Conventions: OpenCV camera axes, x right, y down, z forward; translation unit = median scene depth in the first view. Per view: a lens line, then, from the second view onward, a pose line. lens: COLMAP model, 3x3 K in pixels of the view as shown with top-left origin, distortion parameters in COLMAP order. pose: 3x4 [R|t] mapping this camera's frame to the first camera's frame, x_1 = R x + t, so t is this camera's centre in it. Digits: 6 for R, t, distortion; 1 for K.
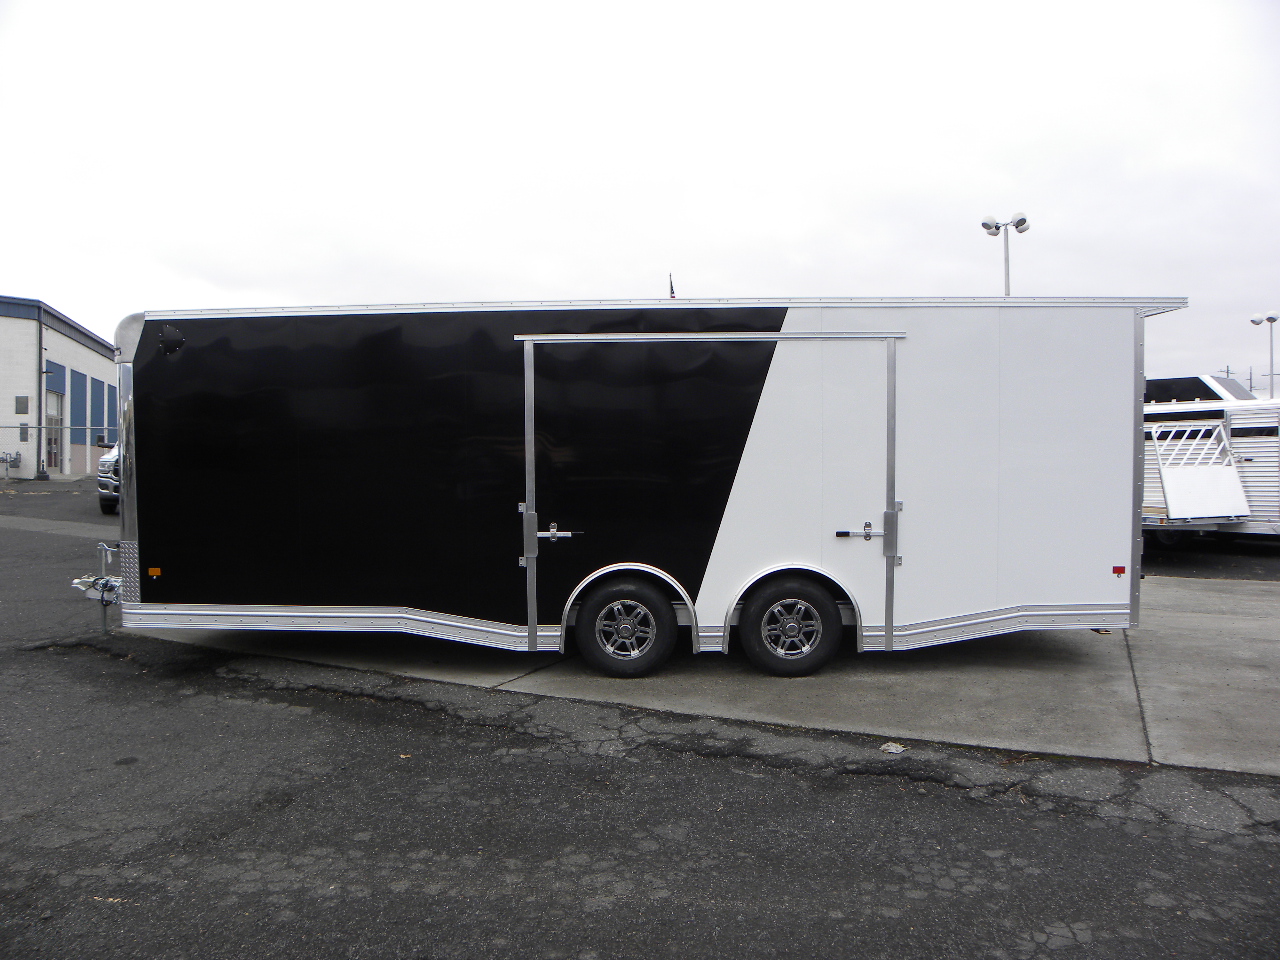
lens RADIAL K [[976.8, 0, 640.1], [0, 976.8, 477.6], [0, 0, 1]] dist [-0.129869, 0.070787]
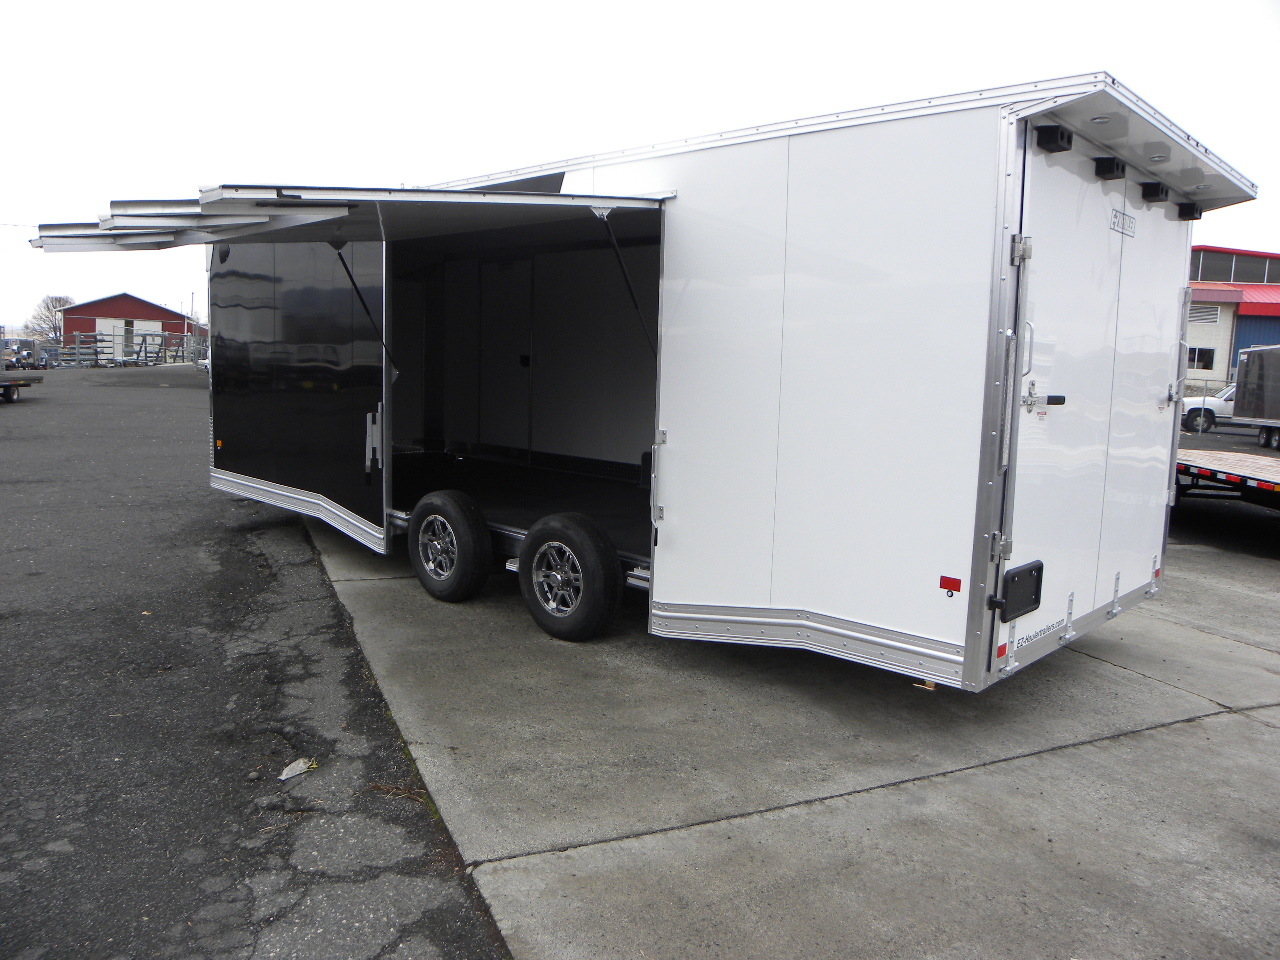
lens RADIAL K [[976.8, 0, 635.2], [0, 976.8, 476.5], [0, 0, 1]] dist [-0.129869, 0.070787]
pose [[0.746661, 0.108750, -0.656255, 0.874855], [-0.060496, 0.993559, 0.095815, -0.011206], [0.662448, -0.031840, 0.748431, 0.536846]]
